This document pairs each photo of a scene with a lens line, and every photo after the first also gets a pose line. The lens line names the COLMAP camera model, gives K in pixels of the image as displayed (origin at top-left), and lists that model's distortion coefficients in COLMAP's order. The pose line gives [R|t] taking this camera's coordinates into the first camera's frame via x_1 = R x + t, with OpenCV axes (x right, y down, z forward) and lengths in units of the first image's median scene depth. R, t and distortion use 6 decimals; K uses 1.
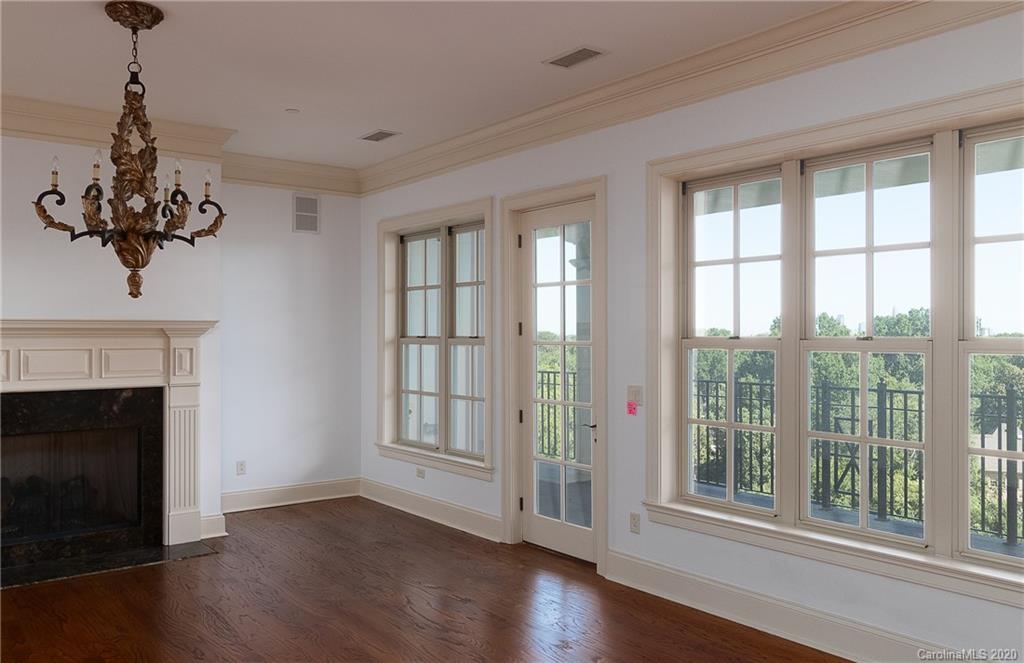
lens RADIAL K [[782.2, 0, 517.8], [0, 782.2, 328.1], [0, 0, 1]] dist [0.003981, 0.002966]
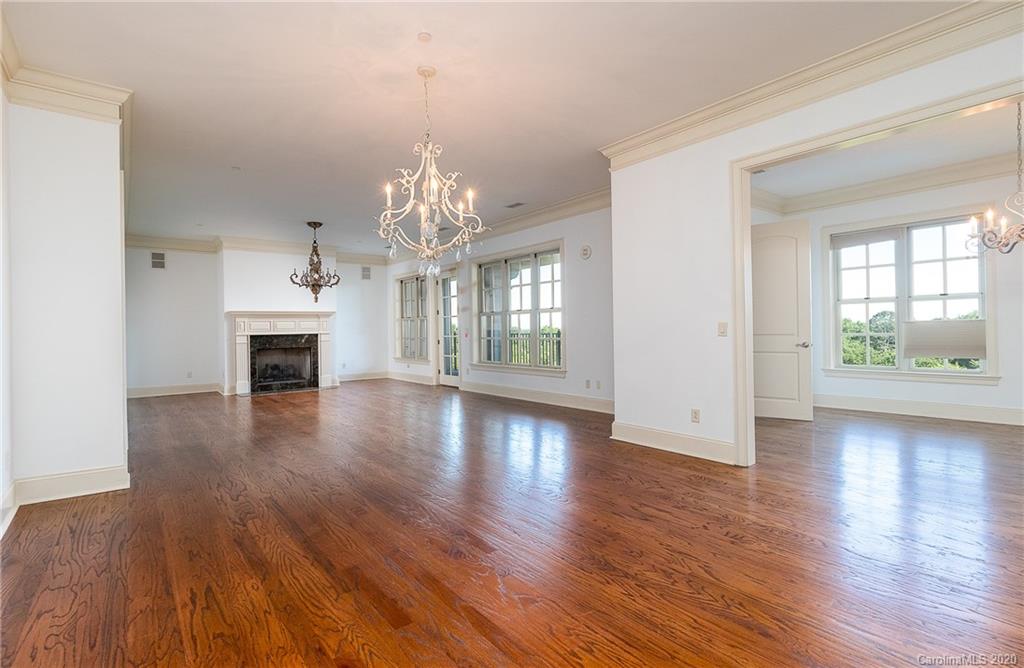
lens RADIAL K [[505.2, 0, 504.1], [0, 505.2, 323.8], [0, 0, 1]] dist [0.003355, 0.002871]
pose [[0.999677, -0.017092, -0.018825, 0.302882], [0.016931, 0.999819, -0.008679, 0.067879], [0.018969, 0.008358, 0.999785, -0.944520]]
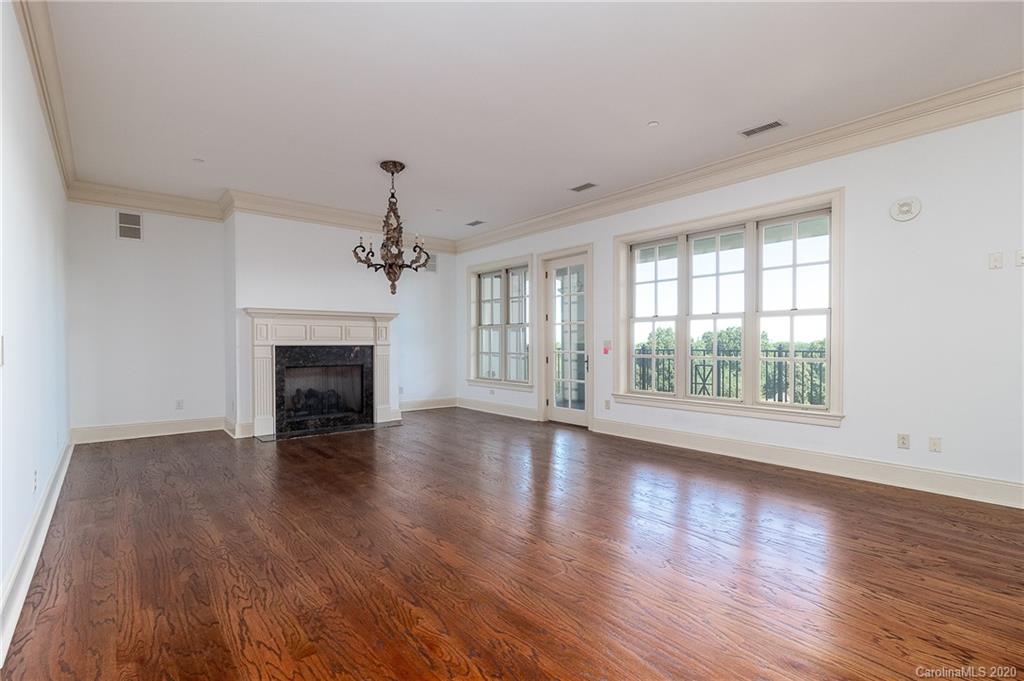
lens RADIAL K [[471.5, 0, 508.9], [0, 471.5, 347.6], [0, 0, 1]] dist [-0.001611, -0.001735]
pose [[0.999435, -0.000837, 0.033599, -0.145723], [0.000486, 0.999945, 0.010443, 0.070421], [-0.033606, -0.010421, 0.999381, -0.250555]]
